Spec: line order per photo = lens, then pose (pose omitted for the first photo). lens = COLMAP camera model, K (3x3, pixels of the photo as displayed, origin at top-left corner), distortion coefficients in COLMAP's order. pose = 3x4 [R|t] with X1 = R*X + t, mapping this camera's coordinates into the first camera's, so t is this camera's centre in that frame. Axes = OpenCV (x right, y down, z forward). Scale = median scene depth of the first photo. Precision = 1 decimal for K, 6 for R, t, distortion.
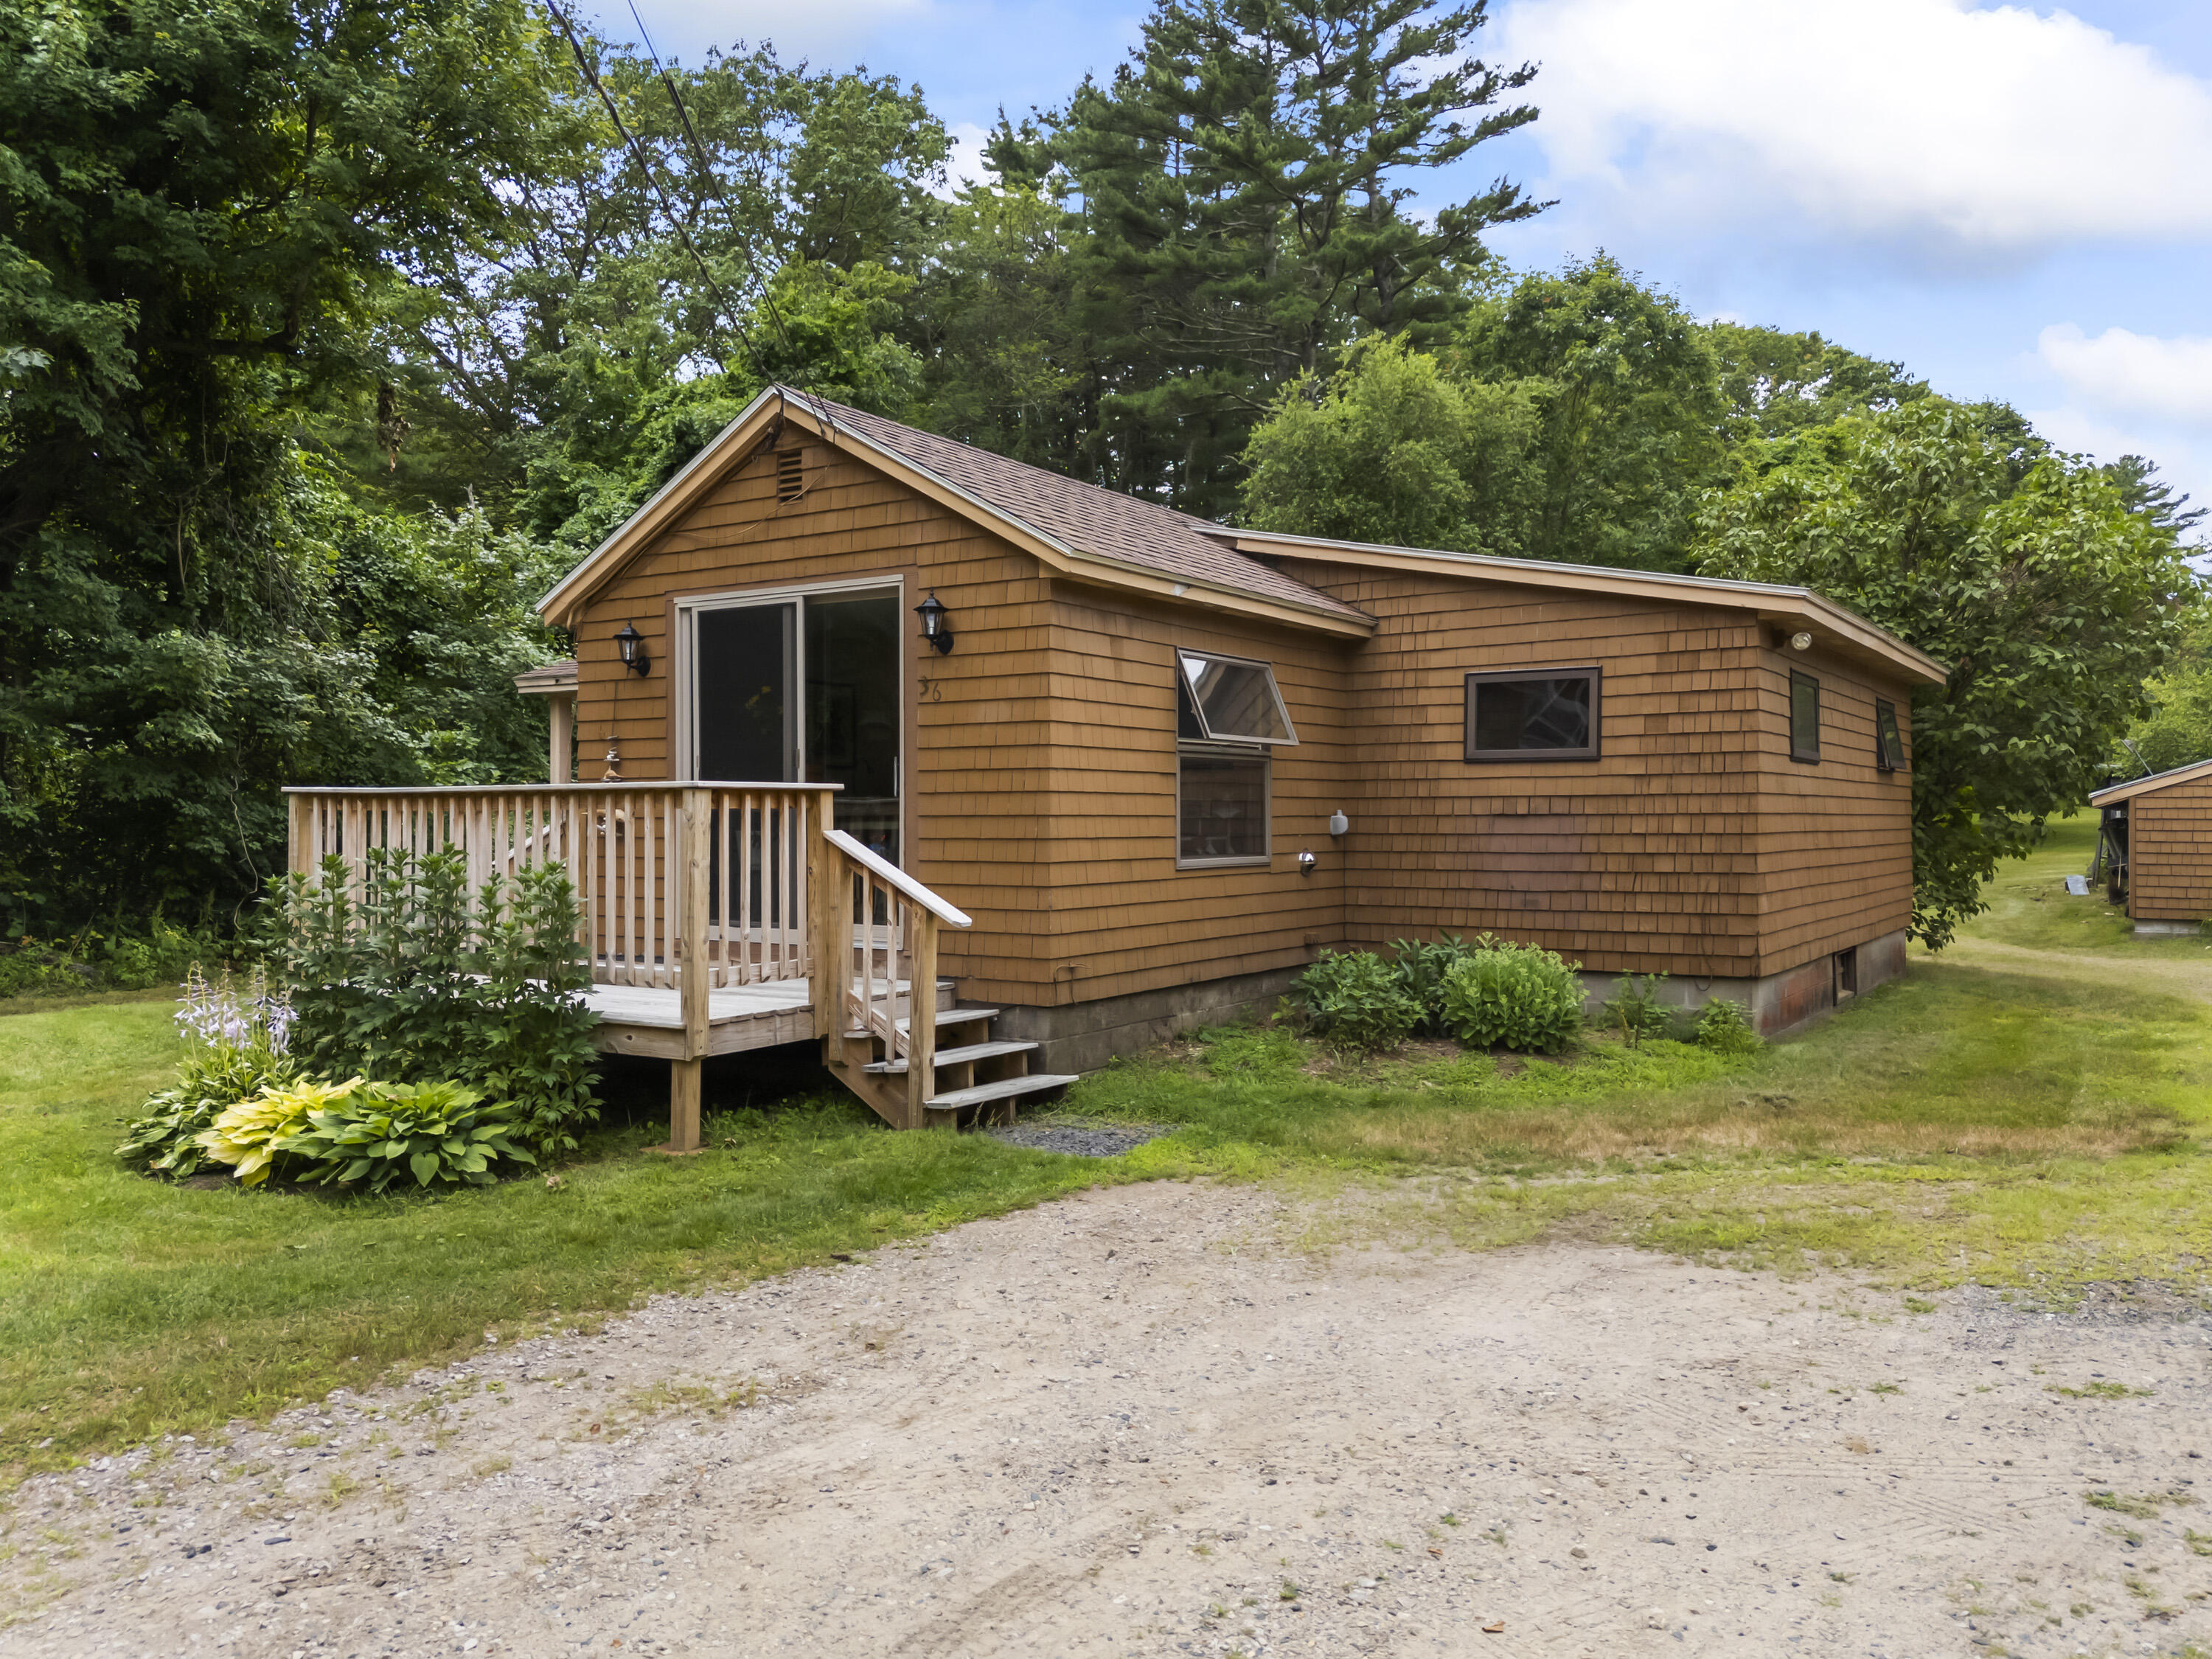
lens RADIAL K [[1629.2, 0, 1107.9], [0, 1629.2, 820.8], [0, 0, 1]] dist [0.112592, -0.125398]
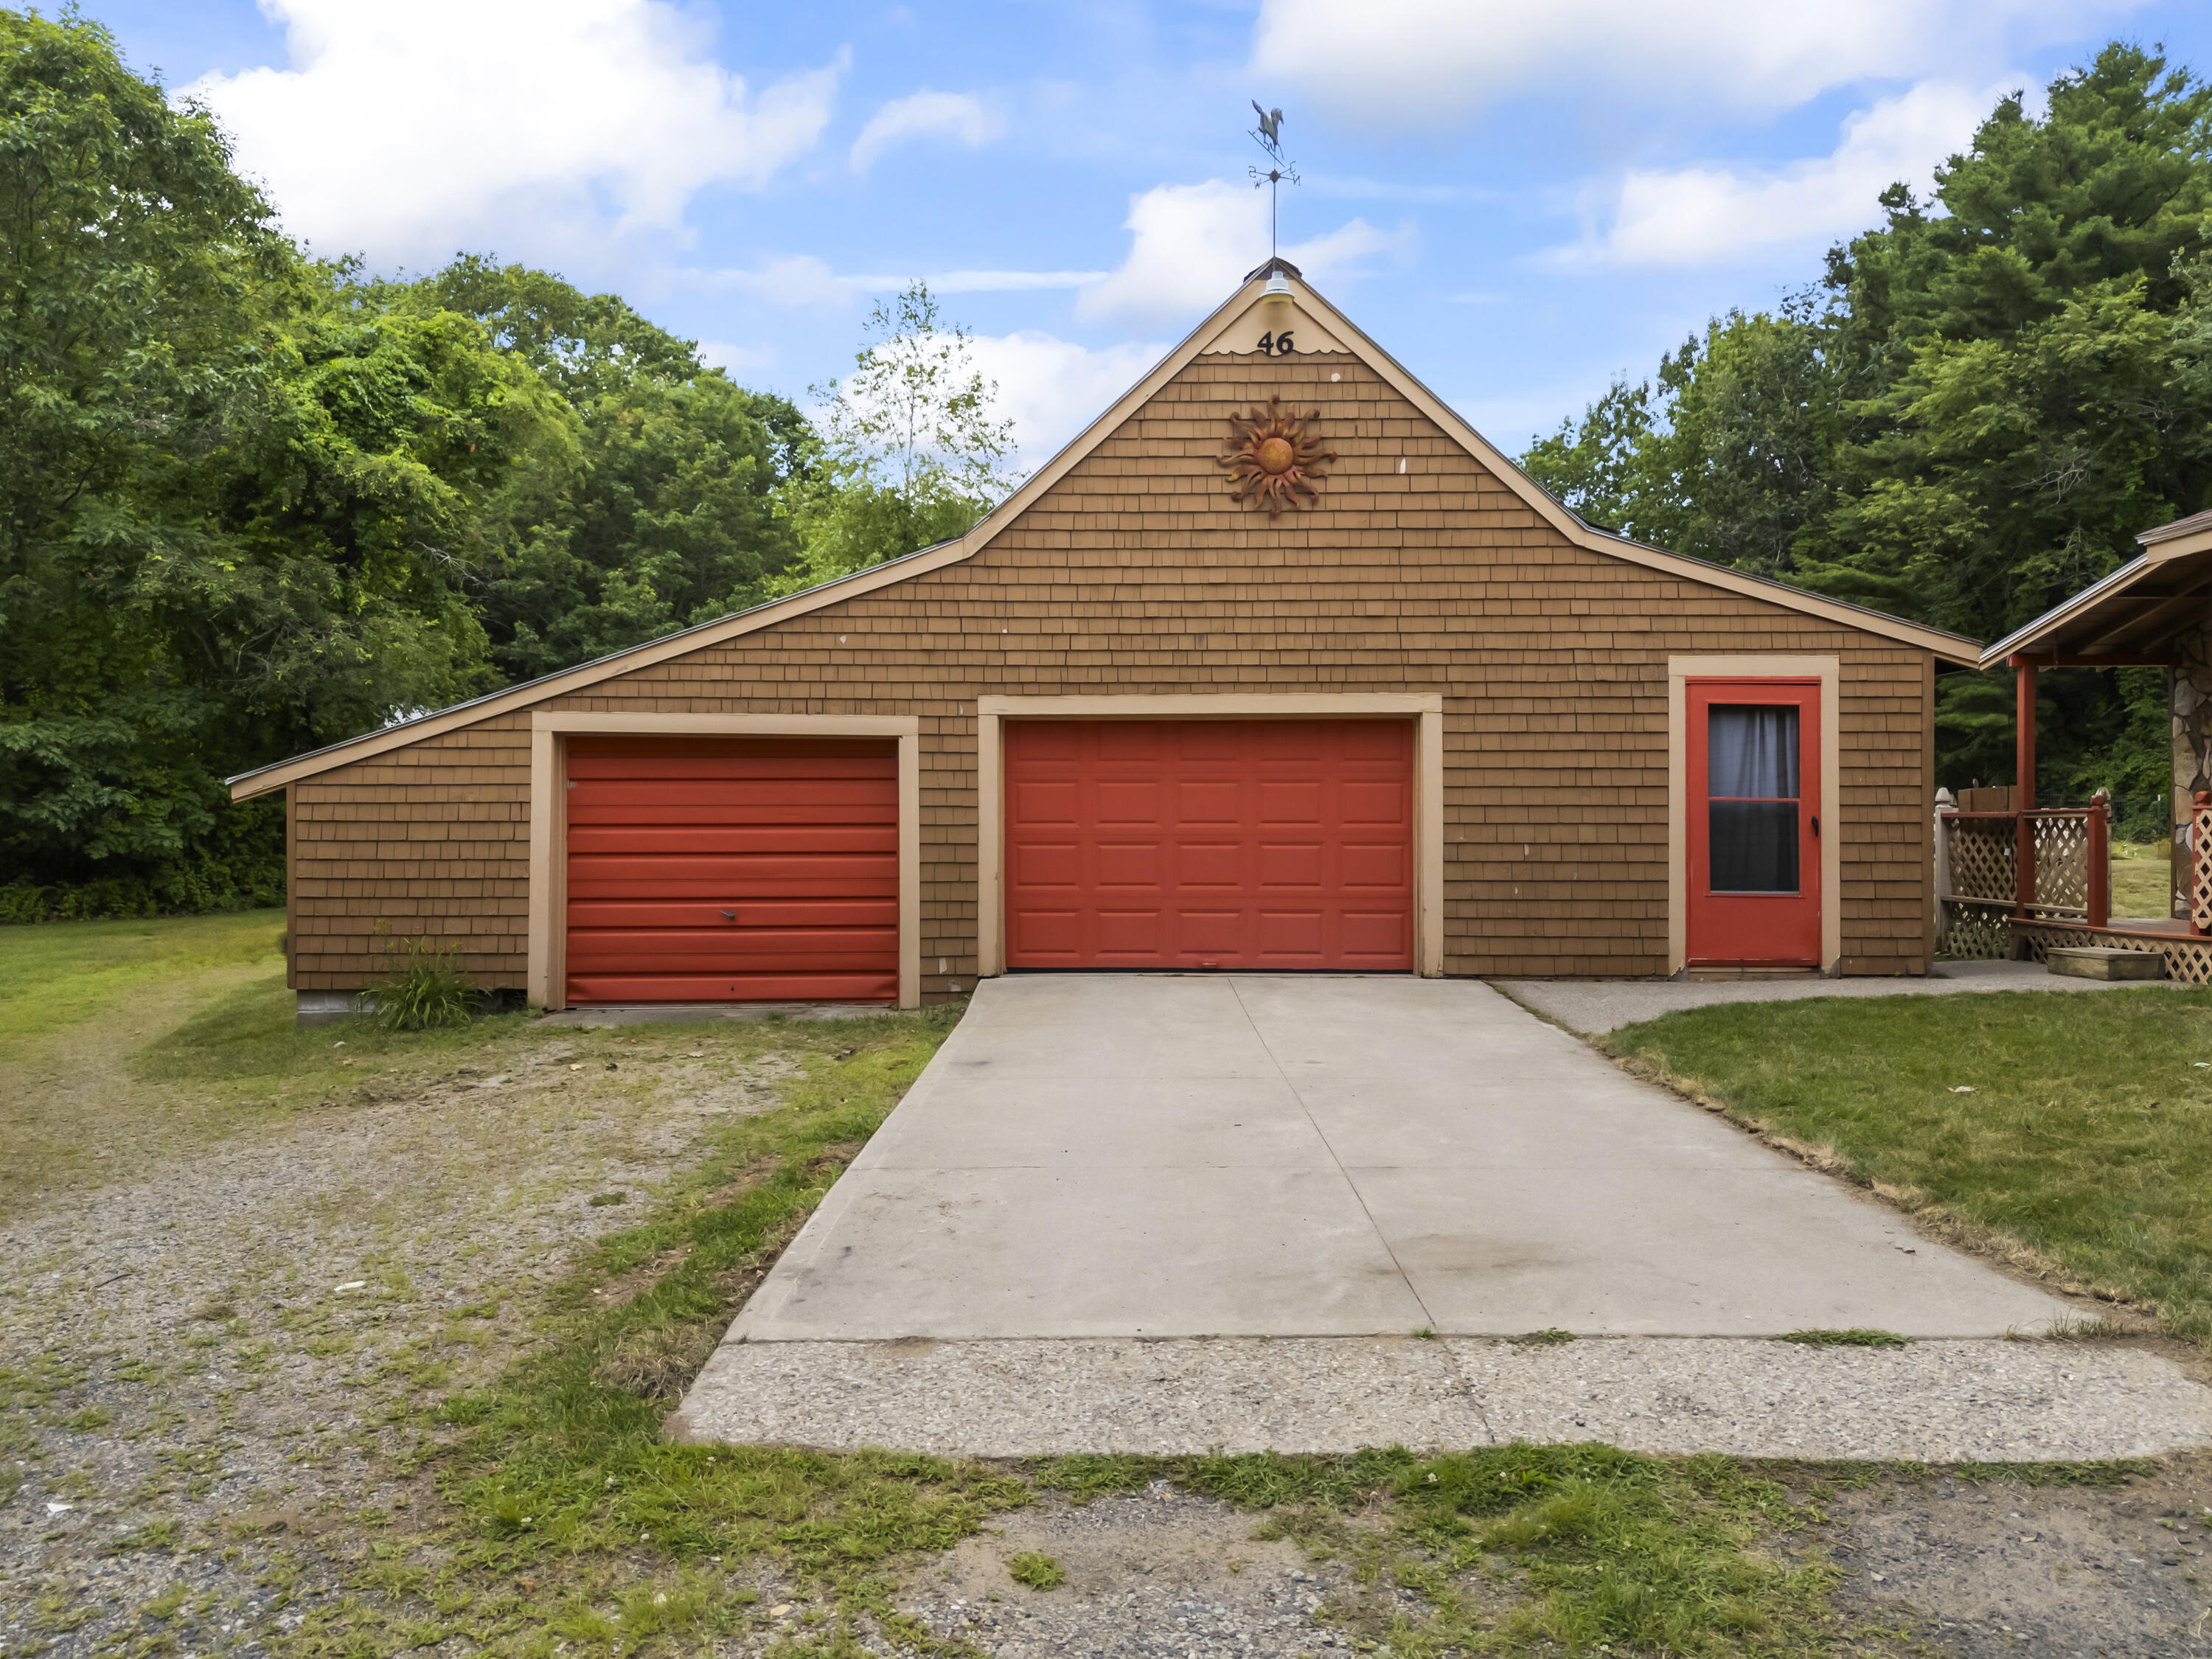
lens RADIAL K [[1647.0, 0, 1104.7], [0, 1647.0, 839.4], [0, 0, 1]] dist [0.047509, -0.028053]
pose [[0.824542, -0.003831, 0.565787, 0.713801], [-0.000254, 0.999974, 0.007141, 0.001355], [-0.565800, -0.006032, 0.824520, 0.490782]]
